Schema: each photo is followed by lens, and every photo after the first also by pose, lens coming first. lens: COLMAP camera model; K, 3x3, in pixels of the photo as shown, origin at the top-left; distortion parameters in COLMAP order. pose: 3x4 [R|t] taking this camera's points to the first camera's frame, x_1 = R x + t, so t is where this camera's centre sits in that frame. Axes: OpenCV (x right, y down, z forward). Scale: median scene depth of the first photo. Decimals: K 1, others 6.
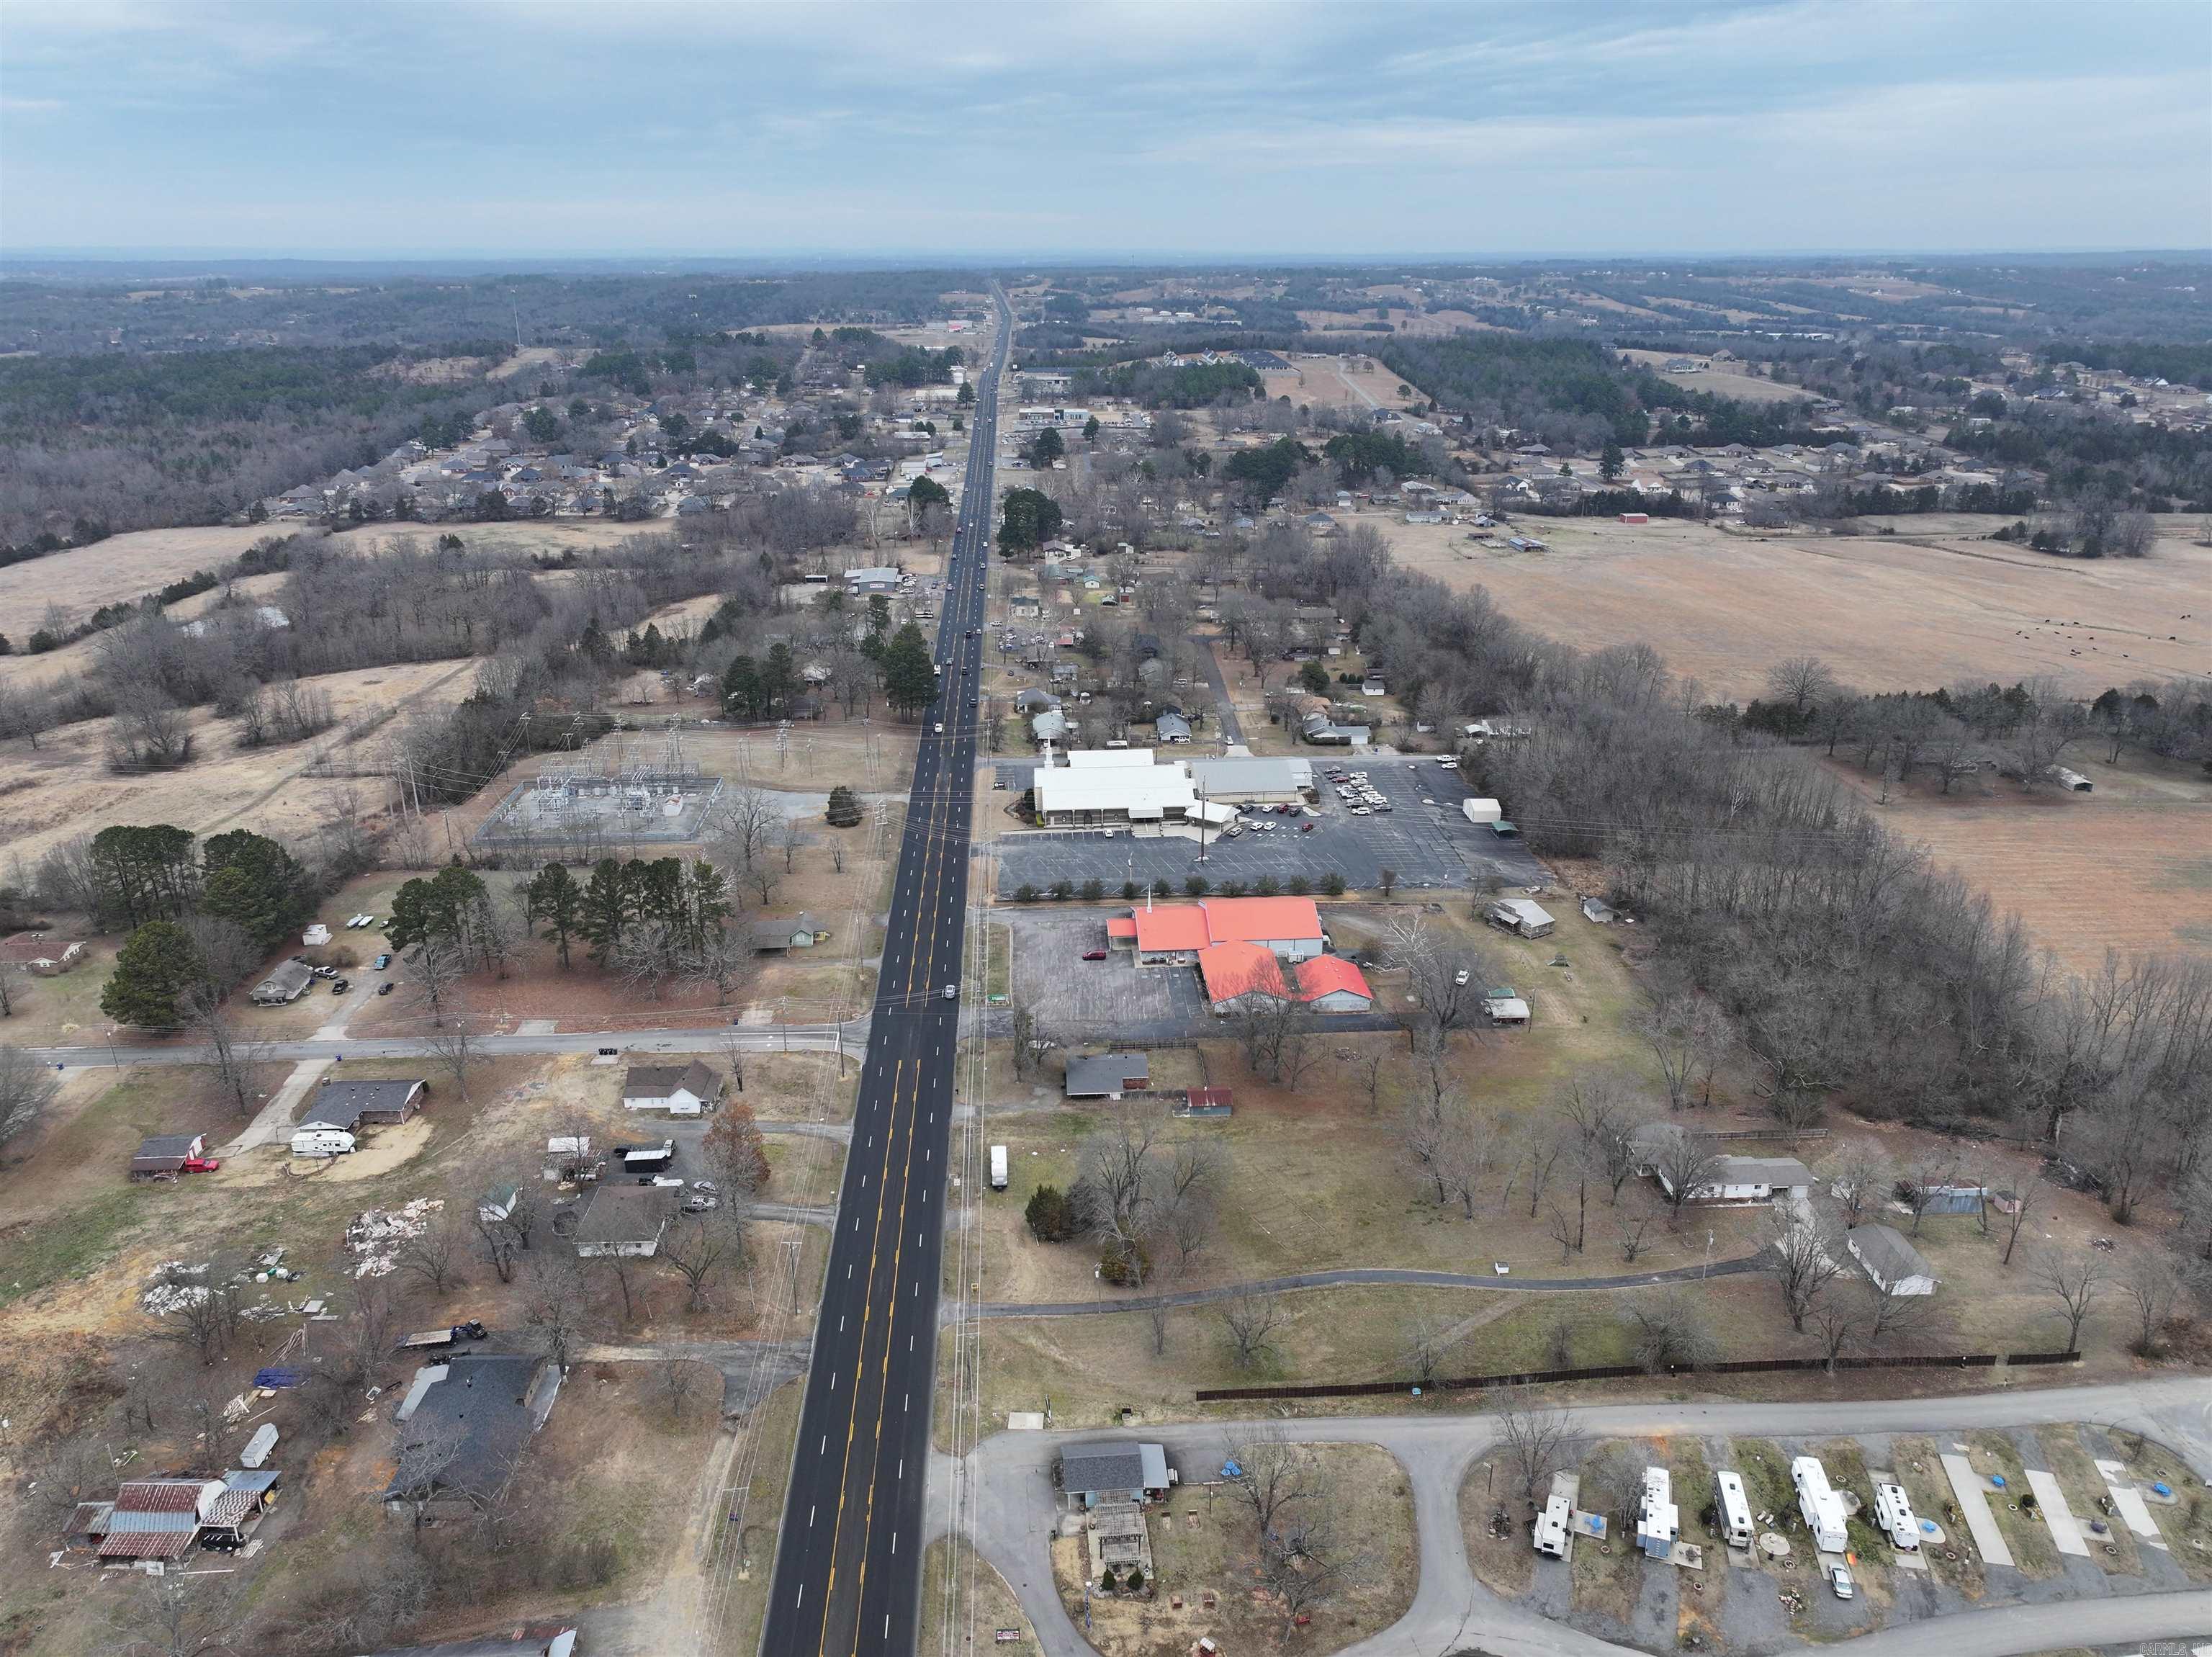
lens RADIAL K [[1536.7, 0, 1119.6], [0, 1536.7, 835.4], [0, 0, 1]] dist [-0.007838, 0.024309]
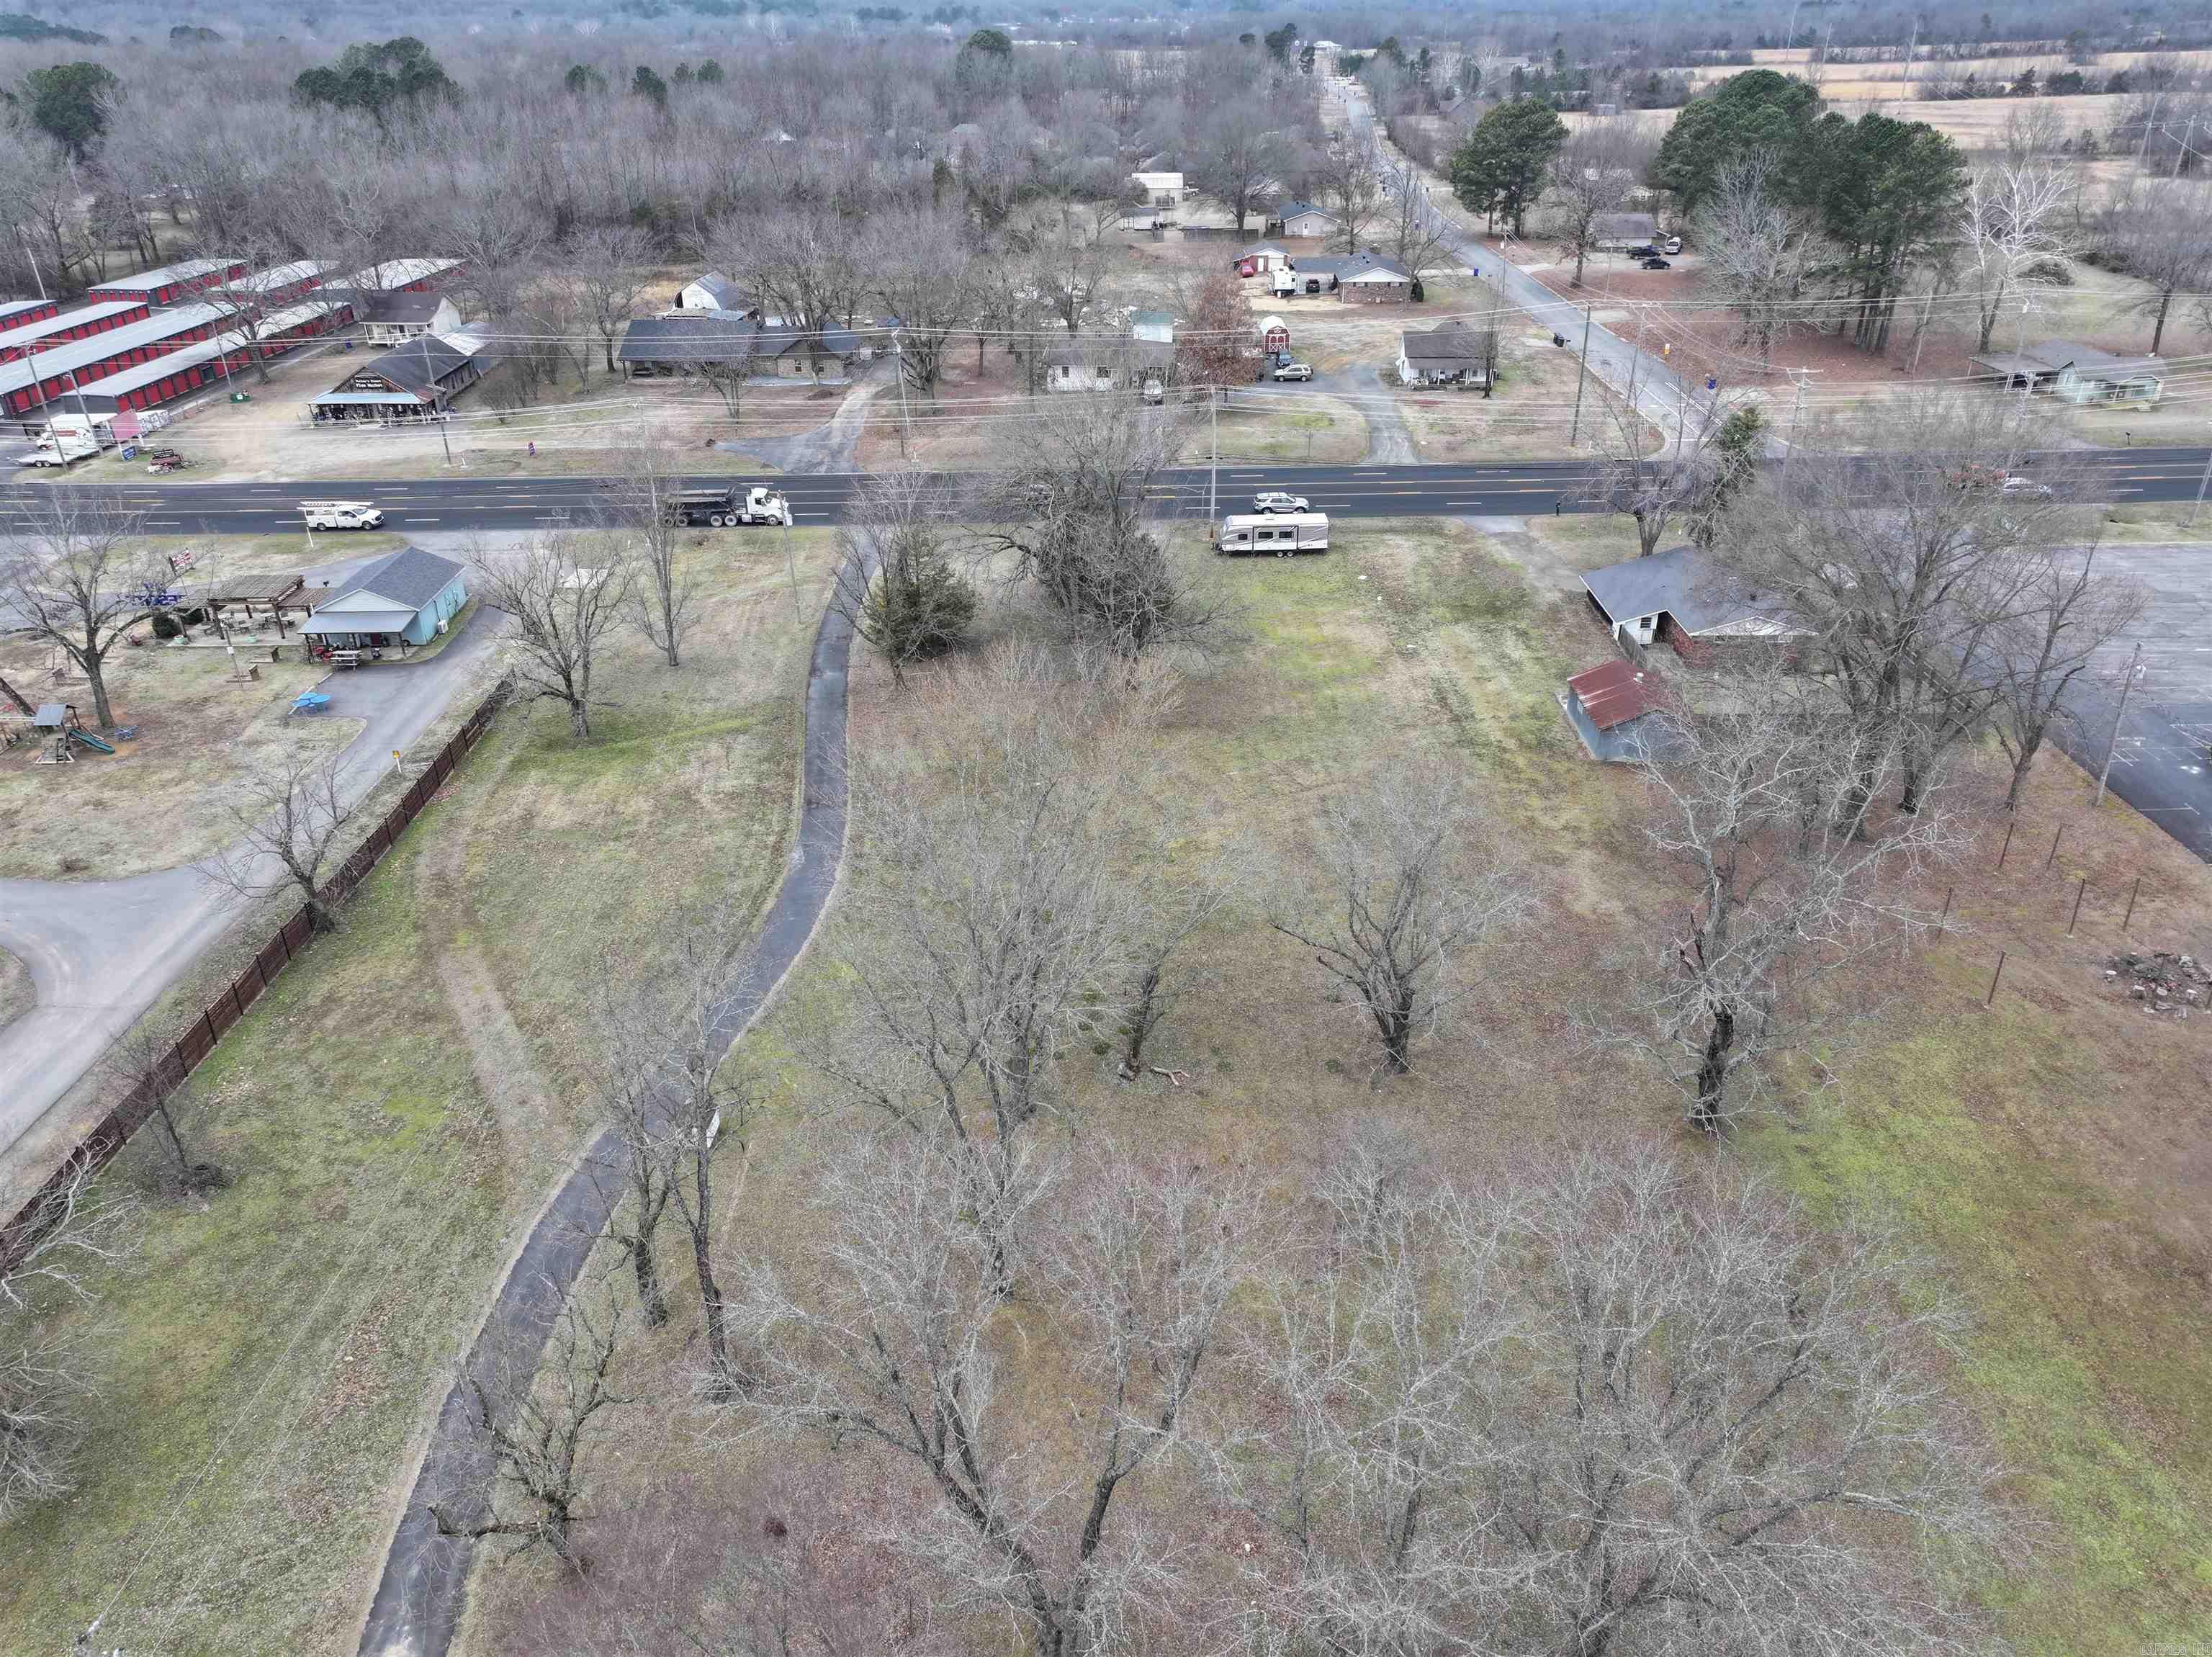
lens RADIAL K [[1568.8, 0, 1112.8], [0, 1568.8, 778.6], [0, 0, 1]] dist [-0.004958, -0.001683]
pose [[-0.064412, 0.446732, -0.892346, 0.340639], [-0.351054, 0.826903, 0.439309, 0.061005], [0.934137, 0.341558, 0.103565, 0.749290]]
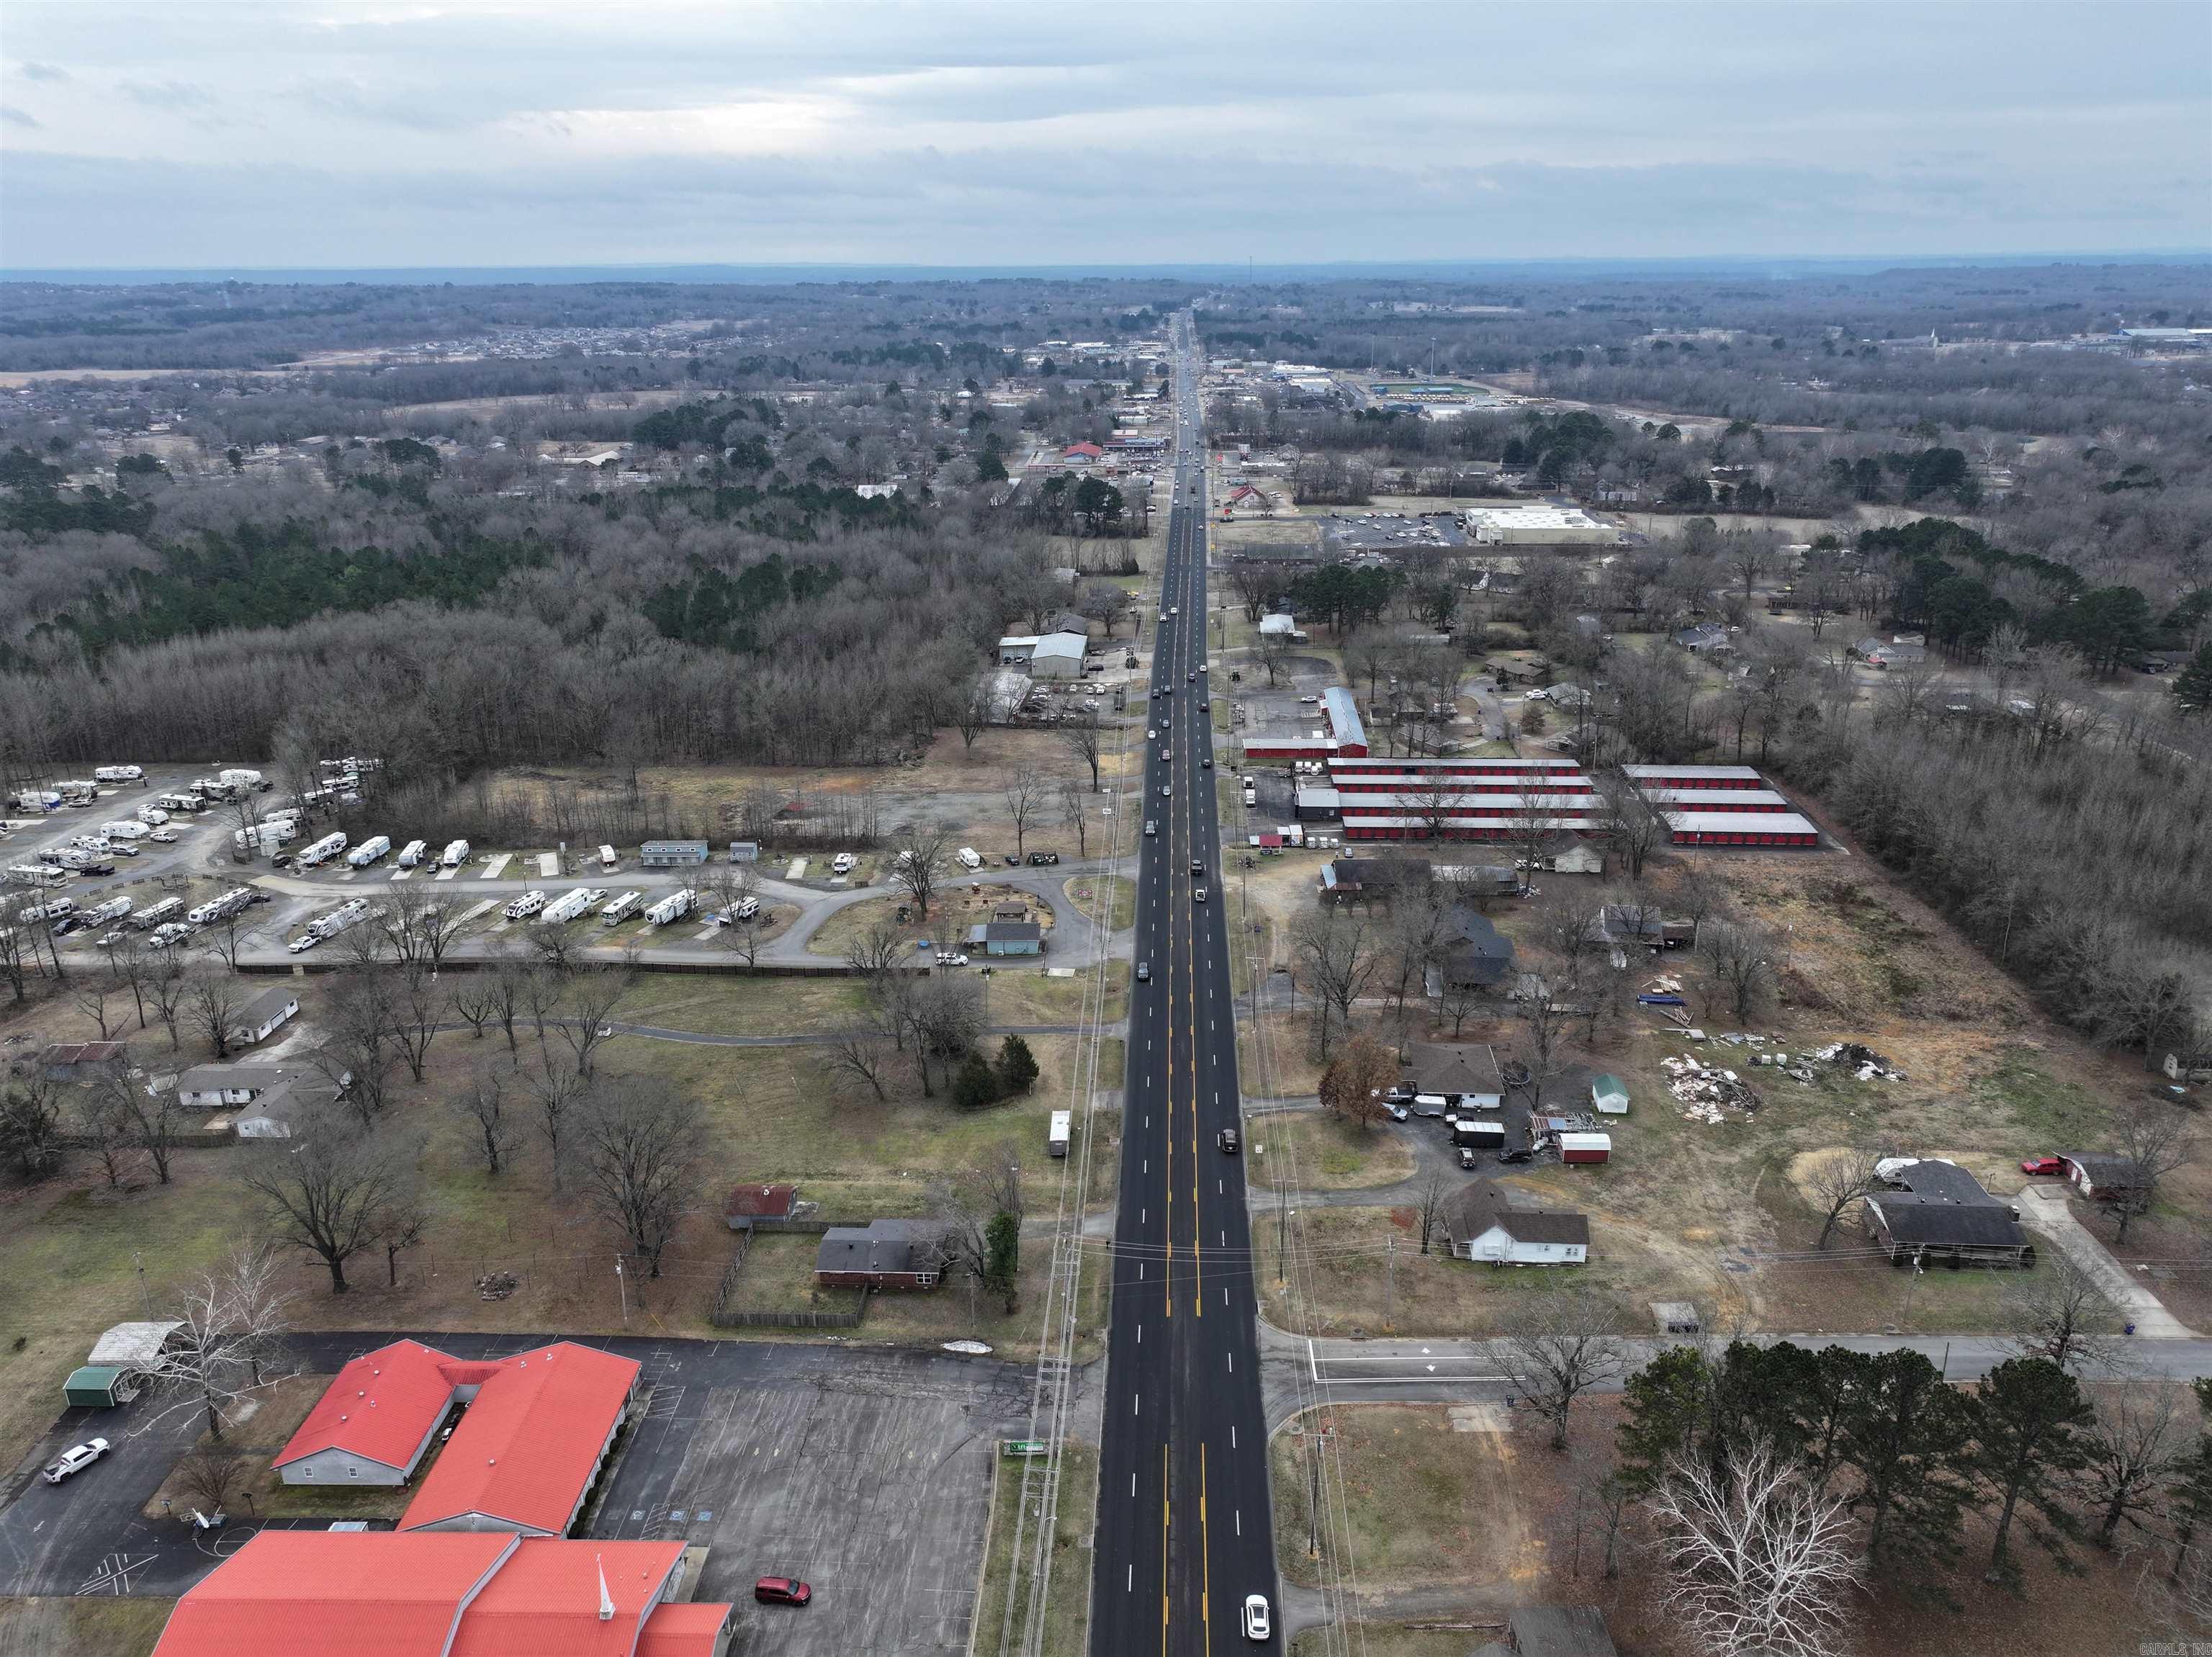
lens RADIAL K [[1536.7, 0, 1119.6], [0, 1536.7, 835.4], [0, 0, 1]] dist [-0.007838, 0.024309]
pose [[-0.994937, -0.027066, 0.096785, -0.152937], [0.043680, 0.750863, 0.659012, -0.376494], [-0.090509, 0.659903, -0.745879, 1.232970]]
